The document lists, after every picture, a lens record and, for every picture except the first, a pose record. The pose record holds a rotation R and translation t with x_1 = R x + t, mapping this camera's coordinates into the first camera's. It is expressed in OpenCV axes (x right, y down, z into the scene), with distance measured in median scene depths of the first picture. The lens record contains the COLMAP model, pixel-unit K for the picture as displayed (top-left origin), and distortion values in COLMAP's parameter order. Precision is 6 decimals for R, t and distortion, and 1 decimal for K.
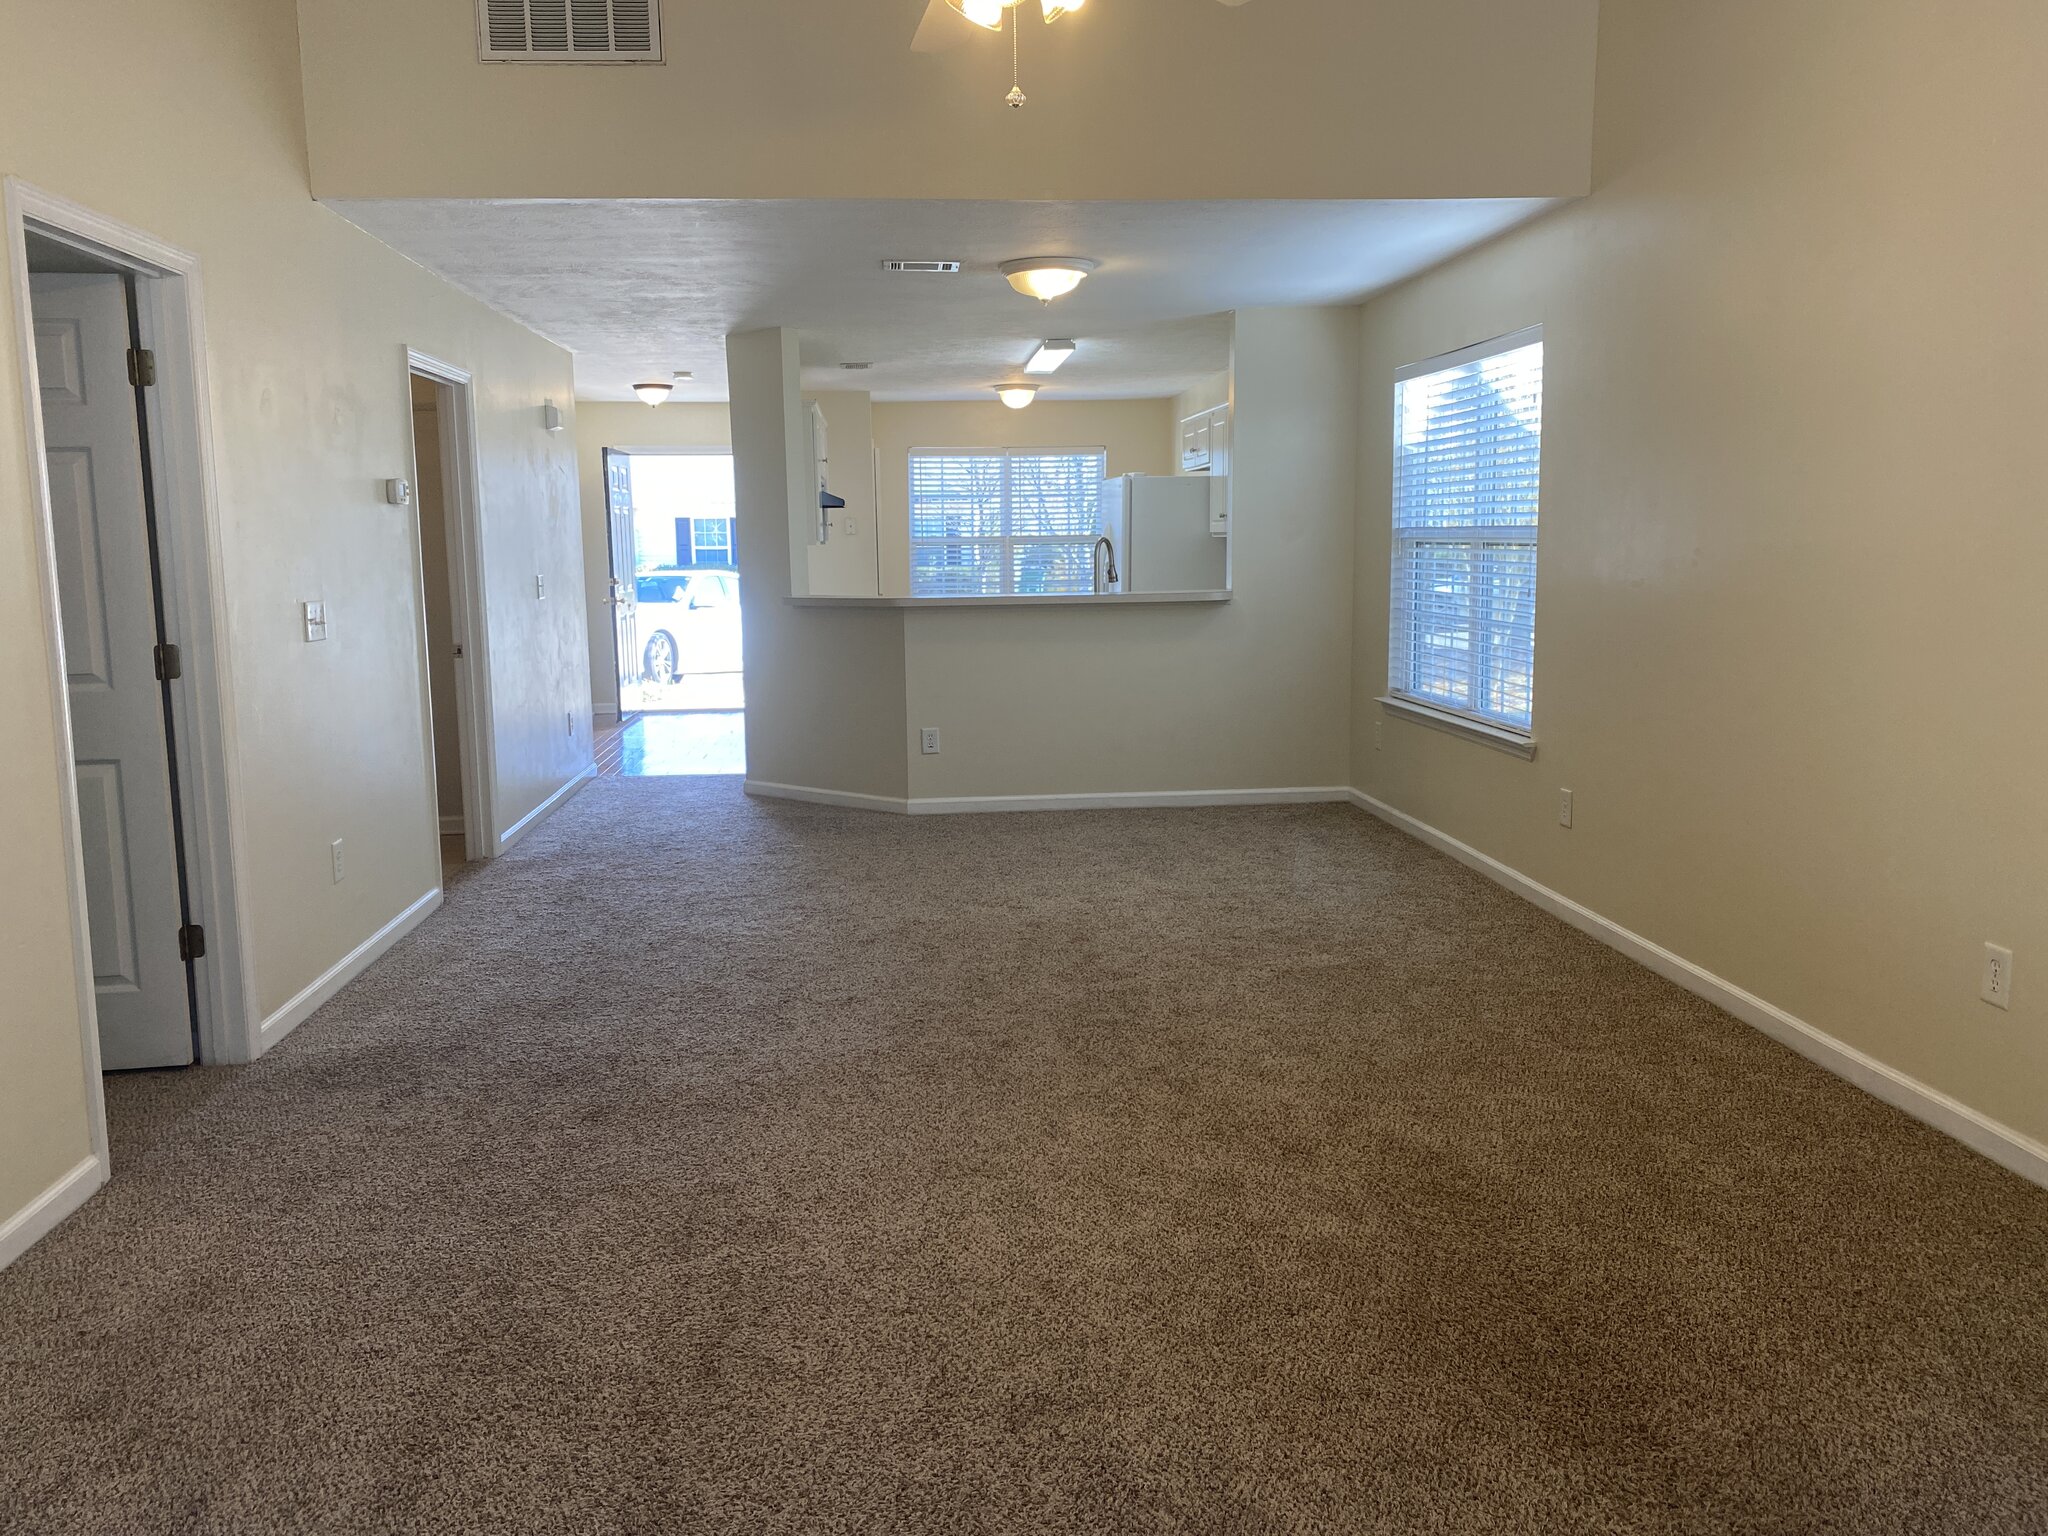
lens RADIAL K [[1553.3, 0, 1012.6], [0, 1553.3, 784.6], [0, 0, 1]] dist [0.033639, -0.052599]
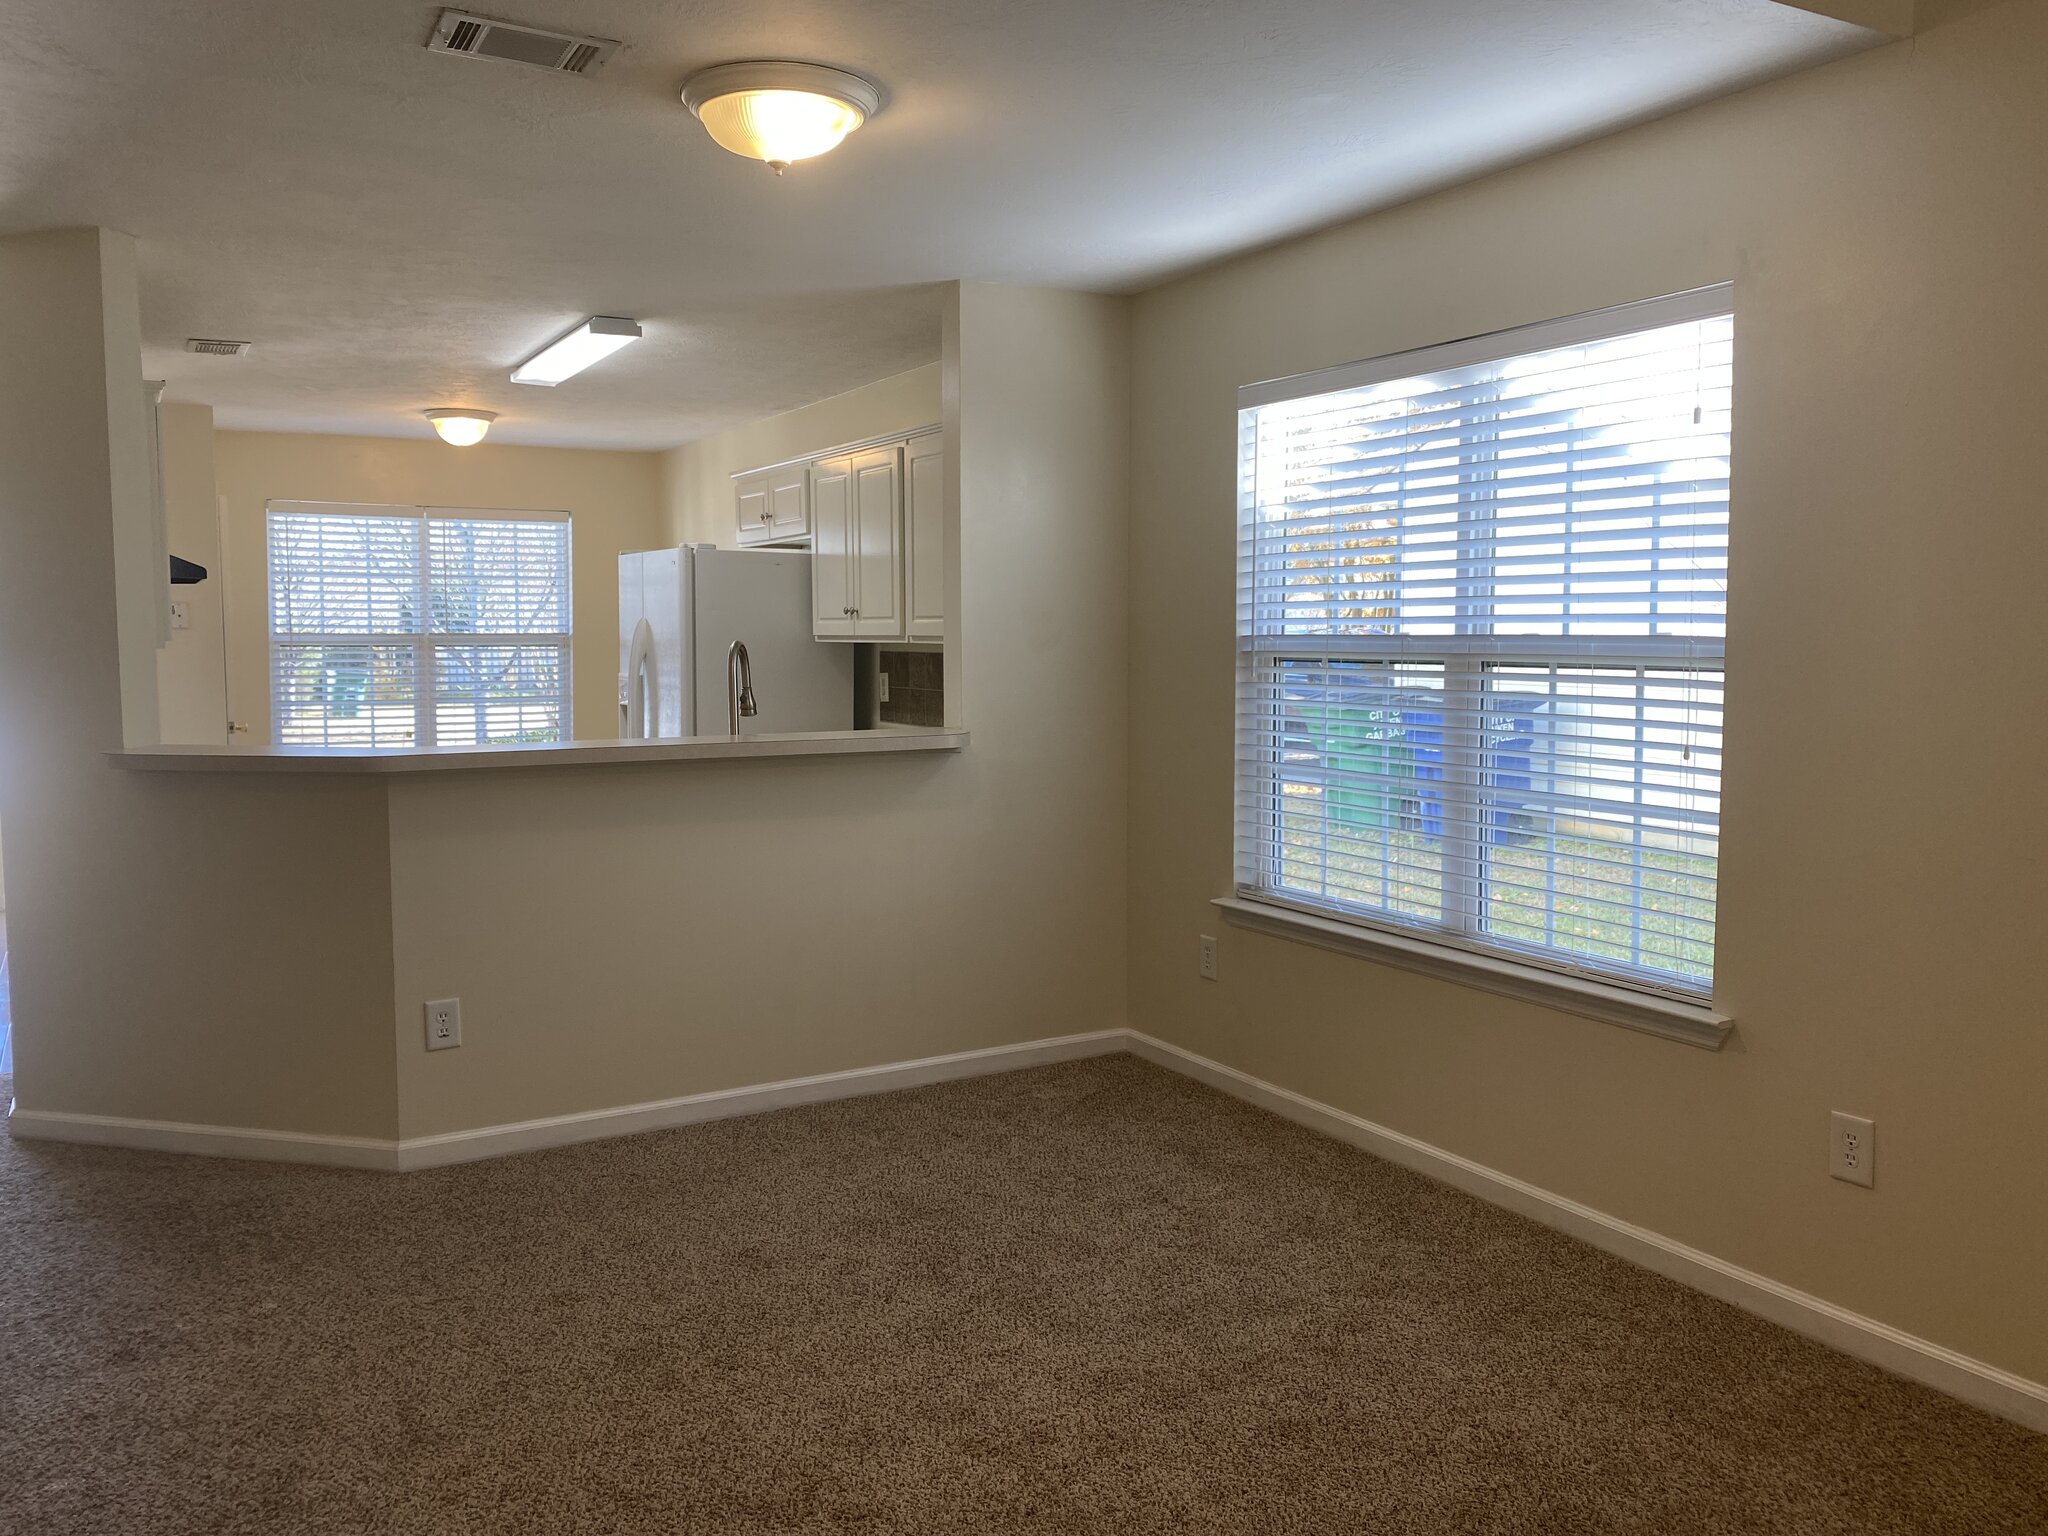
lens RADIAL K [[1553.3, 0, 1031.4], [0, 1553.3, 766.7], [0, 0, 1]] dist [0.033639, -0.052599]
pose [[0.902633, -0.023152, 0.429787, -0.098976], [0.054907, 0.996588, -0.061631, -0.071896], [-0.426894, 0.079229, 0.900824, 0.438797]]
